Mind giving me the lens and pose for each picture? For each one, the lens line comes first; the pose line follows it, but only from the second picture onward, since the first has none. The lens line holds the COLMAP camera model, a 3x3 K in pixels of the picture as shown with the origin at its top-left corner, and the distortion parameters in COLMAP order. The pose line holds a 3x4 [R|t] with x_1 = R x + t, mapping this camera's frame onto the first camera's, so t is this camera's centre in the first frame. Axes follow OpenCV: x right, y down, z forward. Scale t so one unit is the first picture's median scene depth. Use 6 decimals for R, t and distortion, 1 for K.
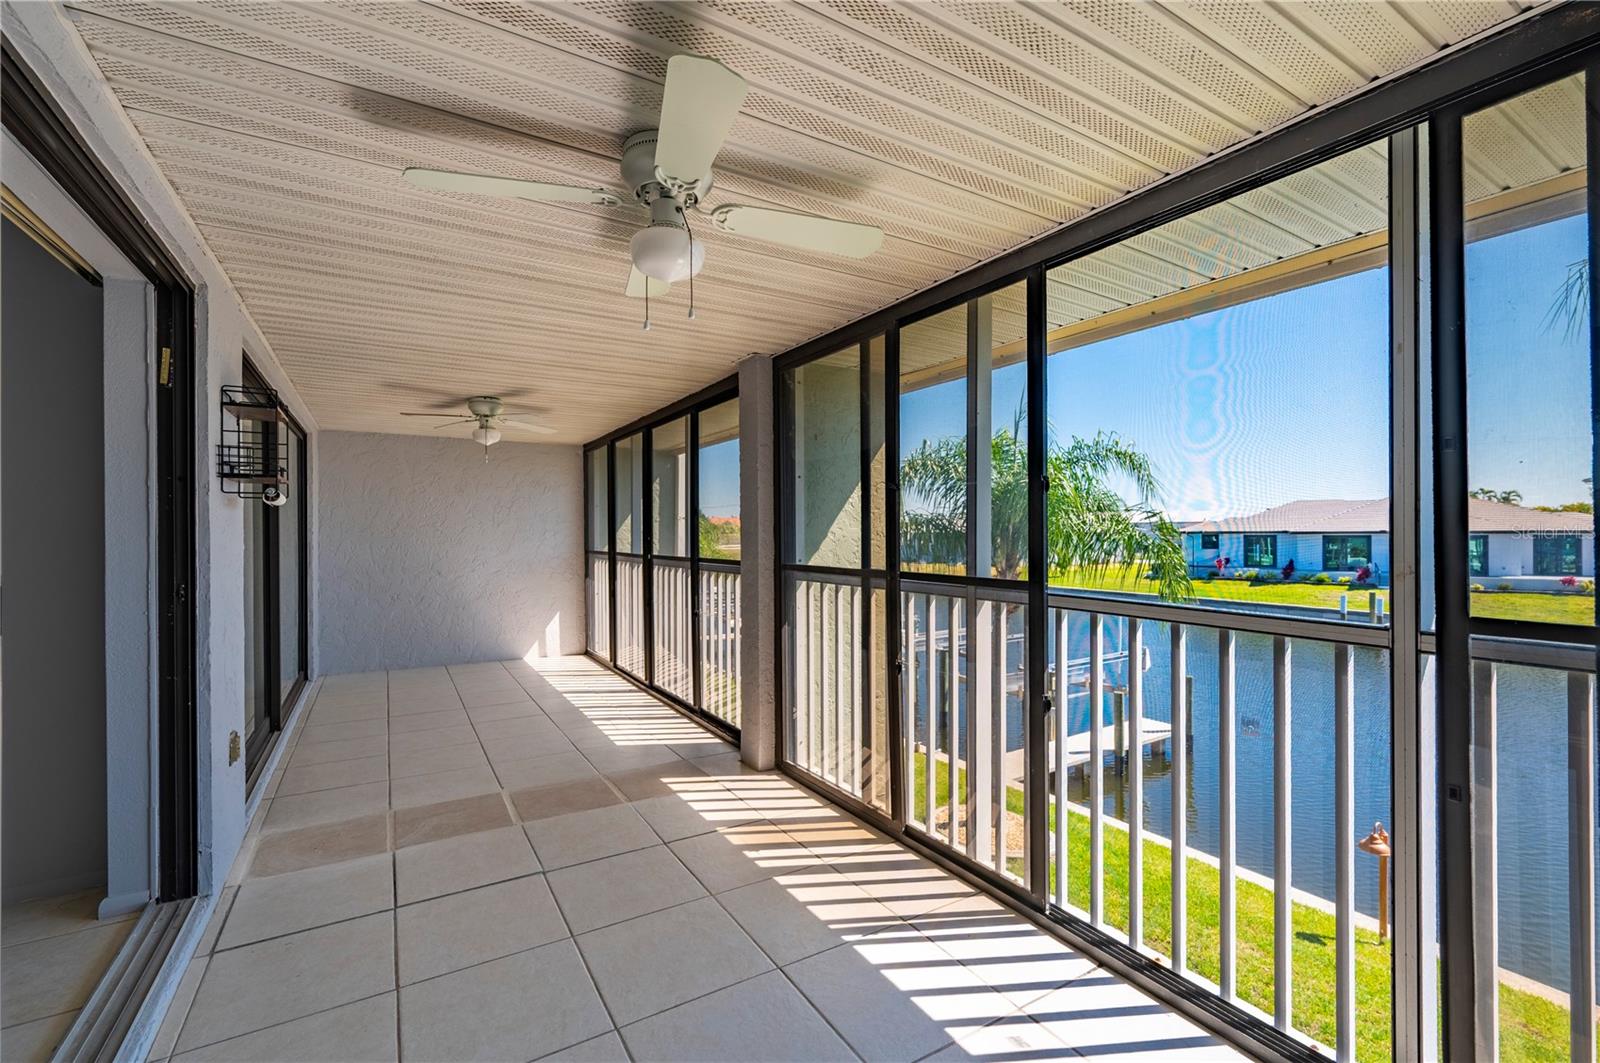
lens RADIAL K [[634.0, 0, 801.7], [0, 634.0, 535.3], [0, 0, 1]] dist [-0.000934, -0.000252]
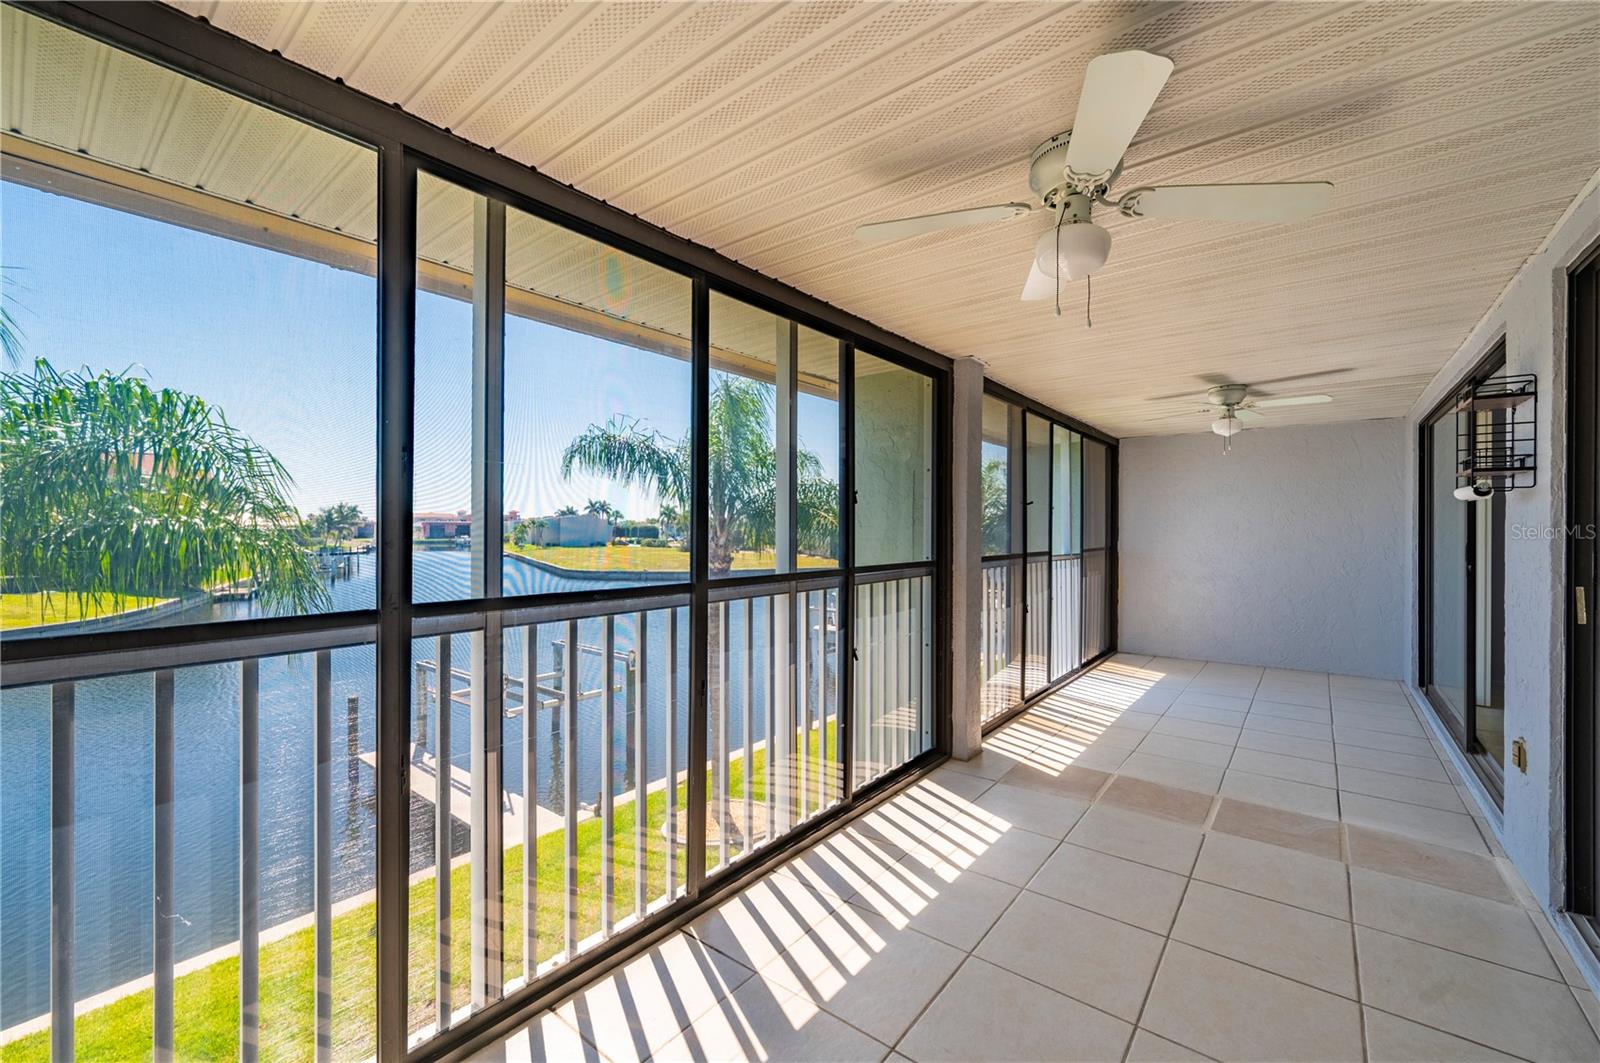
lens RADIAL K [[632.4, 0, 865.7], [0, 632.4, 530.4], [0, 0, 1]] dist [0.018960, -0.000053]
pose [[-0.350481, -0.009554, 0.936521, -1.030984], [0.003349, 0.999929, 0.011455, -0.016321], [-0.936564, 0.007151, -0.350424, 1.596420]]
